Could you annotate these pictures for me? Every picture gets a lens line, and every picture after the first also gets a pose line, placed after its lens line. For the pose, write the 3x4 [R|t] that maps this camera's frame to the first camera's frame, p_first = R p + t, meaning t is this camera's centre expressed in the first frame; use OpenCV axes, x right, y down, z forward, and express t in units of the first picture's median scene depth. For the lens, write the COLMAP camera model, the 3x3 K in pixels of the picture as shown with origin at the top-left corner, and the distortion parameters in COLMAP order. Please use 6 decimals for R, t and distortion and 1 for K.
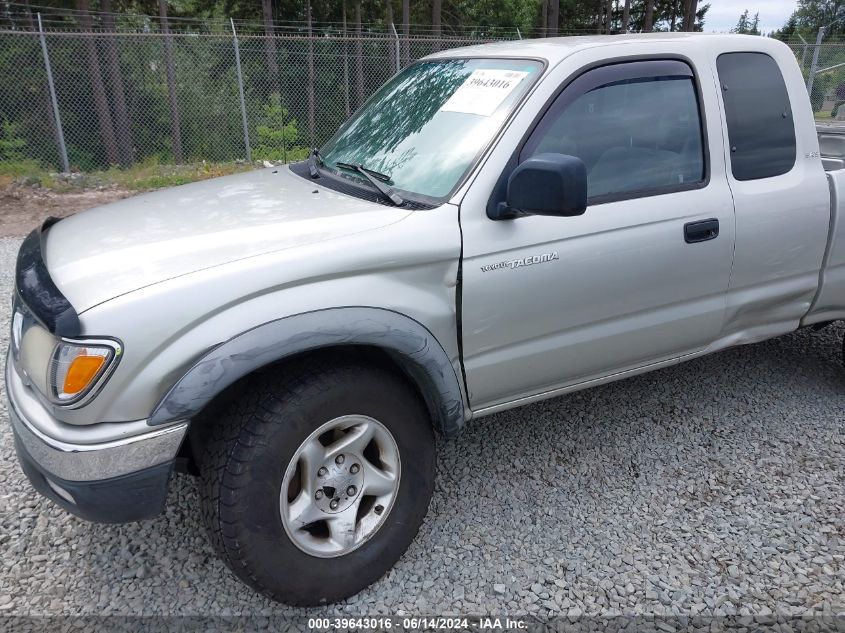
lens RADIAL K [[675.2, 0, 424.0], [0, 675.2, 318.2], [0, 0, 1]] dist [0.021237, -0.011779]
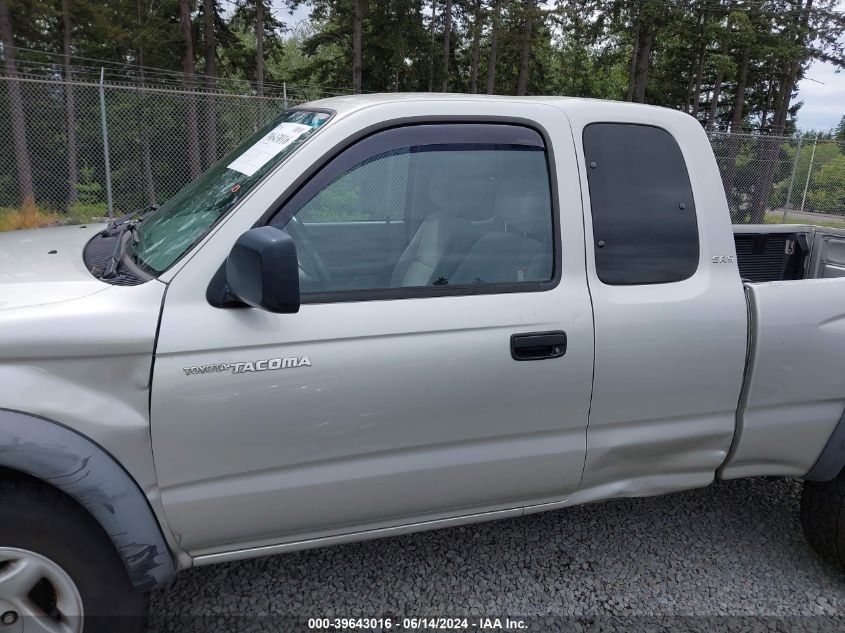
lens RADIAL K [[675.2, 0, 424.9], [0, 675.2, 315.0], [0, 0, 1]] dist [0.021237, -0.011779]
pose [[0.989339, 0.093778, -0.111423, 0.318109], [-0.104995, 0.989485, -0.099476, -0.065329], [0.100923, 0.110114, 0.988782, 0.210402]]
